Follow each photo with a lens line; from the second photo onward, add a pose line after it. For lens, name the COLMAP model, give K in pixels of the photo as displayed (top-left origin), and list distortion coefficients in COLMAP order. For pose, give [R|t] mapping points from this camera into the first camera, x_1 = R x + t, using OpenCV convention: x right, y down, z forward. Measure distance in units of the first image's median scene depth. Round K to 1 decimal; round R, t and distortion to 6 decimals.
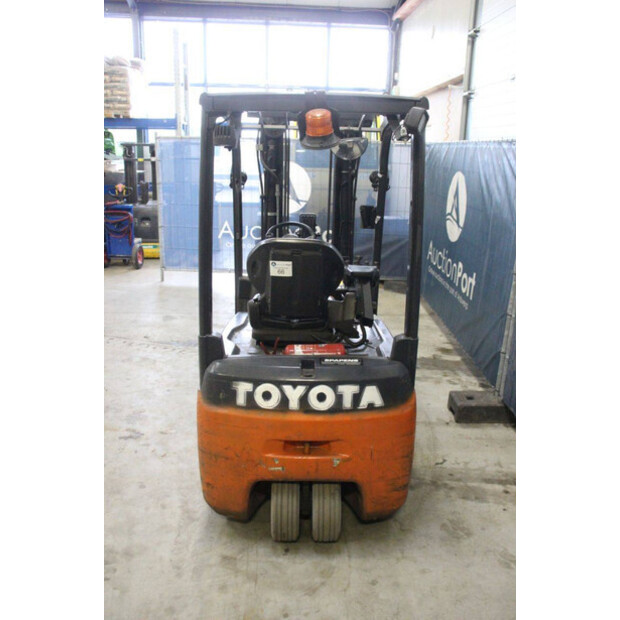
lens RADIAL K [[539.9, 0, 313.3], [0, 539.9, 311.2], [0, 0, 1]] dist [-0.119839, 0.082038]
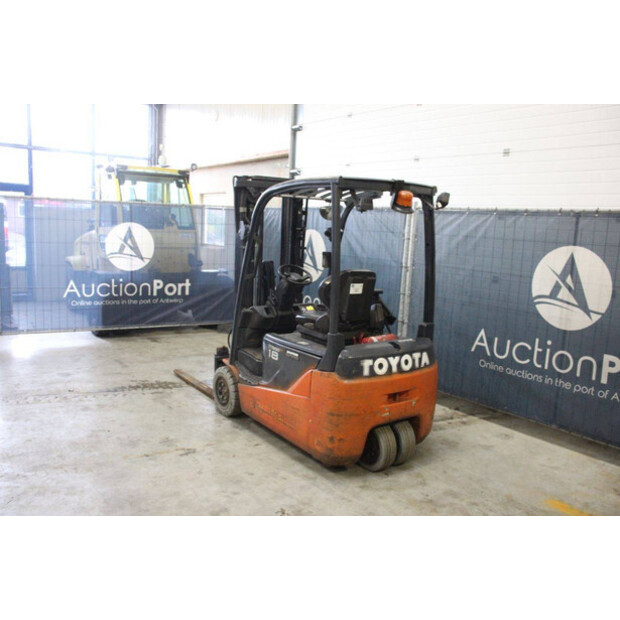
lens RADIAL K [[539.9, 0, 312.8], [0, 539.9, 310.5], [0, 0, 1]] dist [-0.119839, 0.082038]
pose [[0.826991, -0.078745, 0.556674, -1.068830], [0.142233, 0.987237, -0.071650, 0.078462], [-0.543926, 0.138431, 0.827636, -0.205754]]
